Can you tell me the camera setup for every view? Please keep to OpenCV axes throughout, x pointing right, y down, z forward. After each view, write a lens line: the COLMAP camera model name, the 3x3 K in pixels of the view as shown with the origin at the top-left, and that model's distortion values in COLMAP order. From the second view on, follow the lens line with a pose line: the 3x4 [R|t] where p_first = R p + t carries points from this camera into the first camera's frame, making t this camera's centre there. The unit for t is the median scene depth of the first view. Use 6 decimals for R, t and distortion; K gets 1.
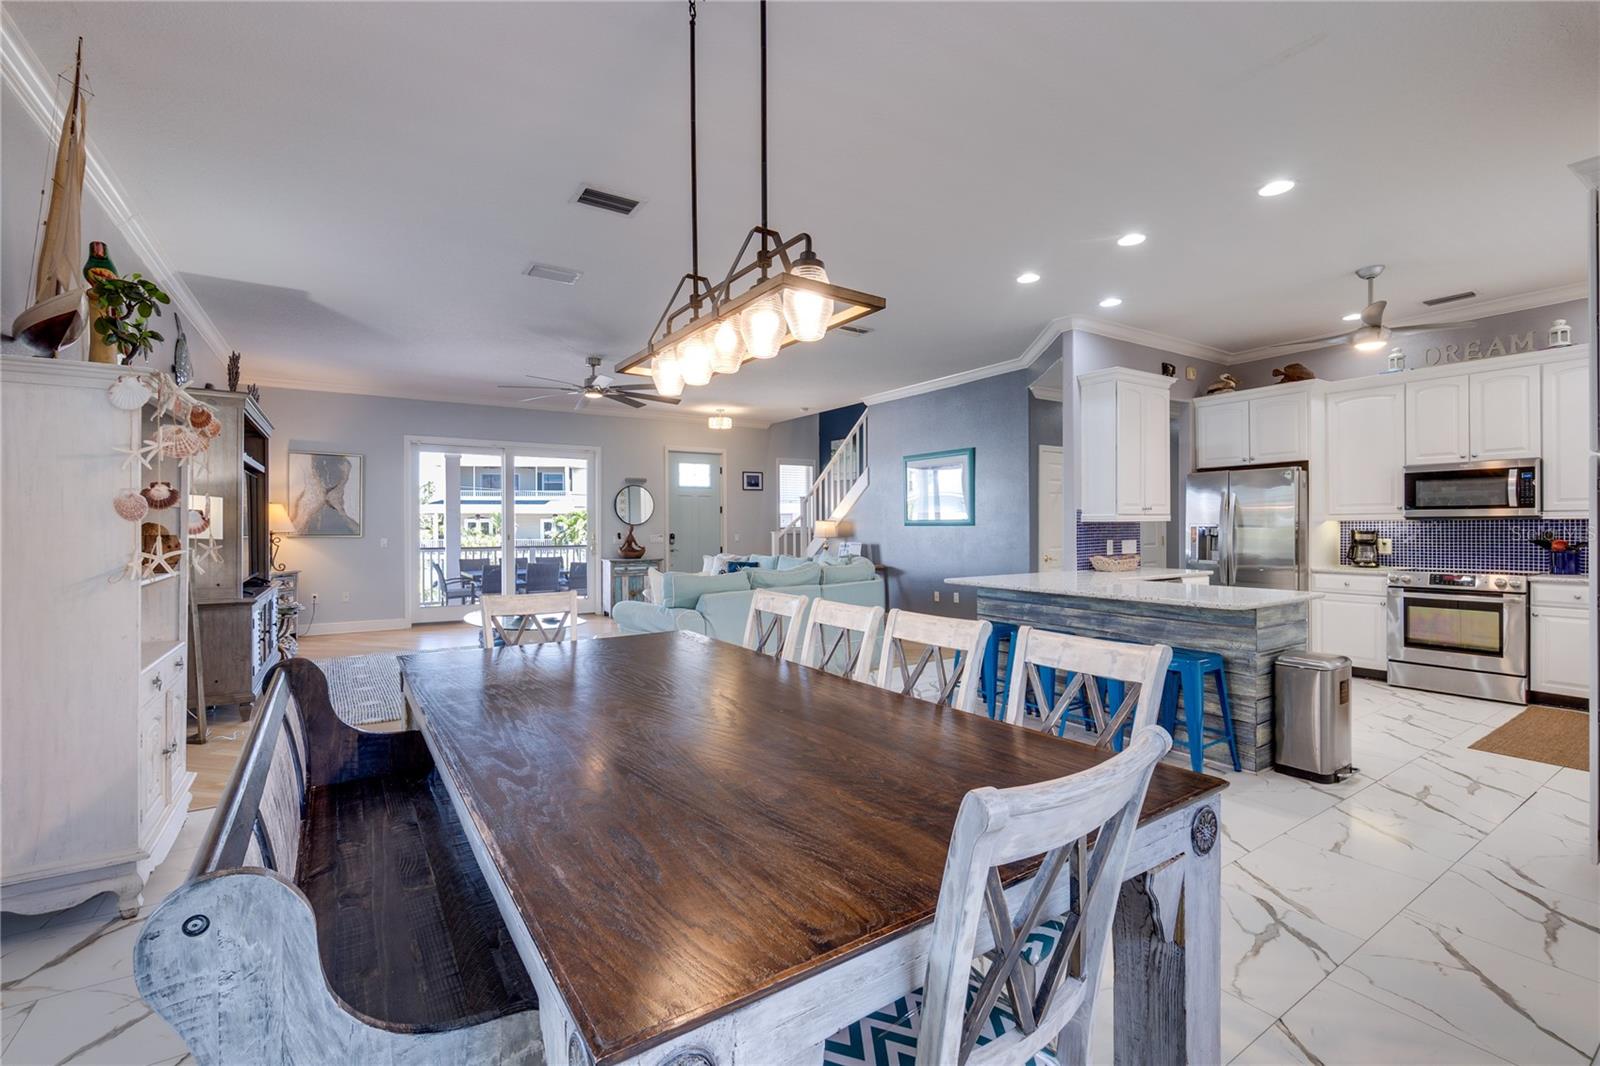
lens RADIAL K [[702.5, 0, 801.8], [0, 702.5, 530.6], [0, 0, 1]] dist [0.003080, 0.000390]
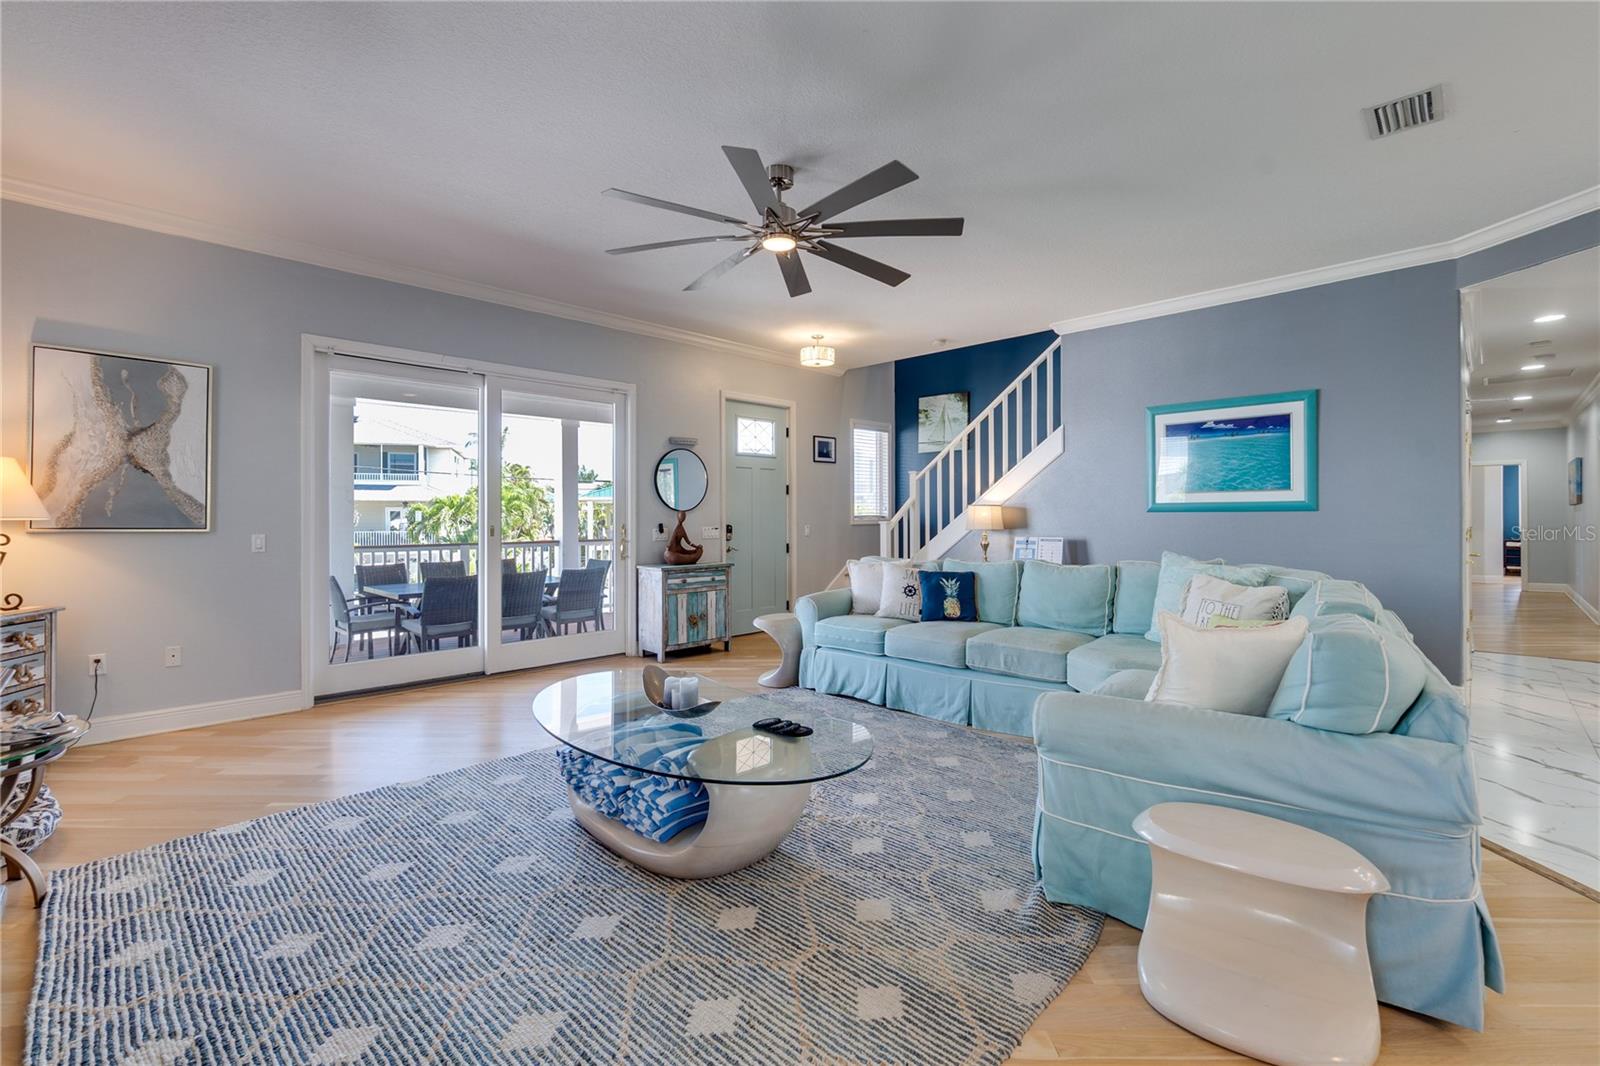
lens RADIAL K [[702.5, 0, 798.7], [0, 702.5, 517.5], [0, 0, 1]] dist [0.003080, 0.000390]
pose [[0.980693, 0.002243, 0.195539, -0.264468], [-0.001196, 0.999984, -0.005476, 0.001188], [-0.195548, 0.005136, 0.980681, 0.362806]]
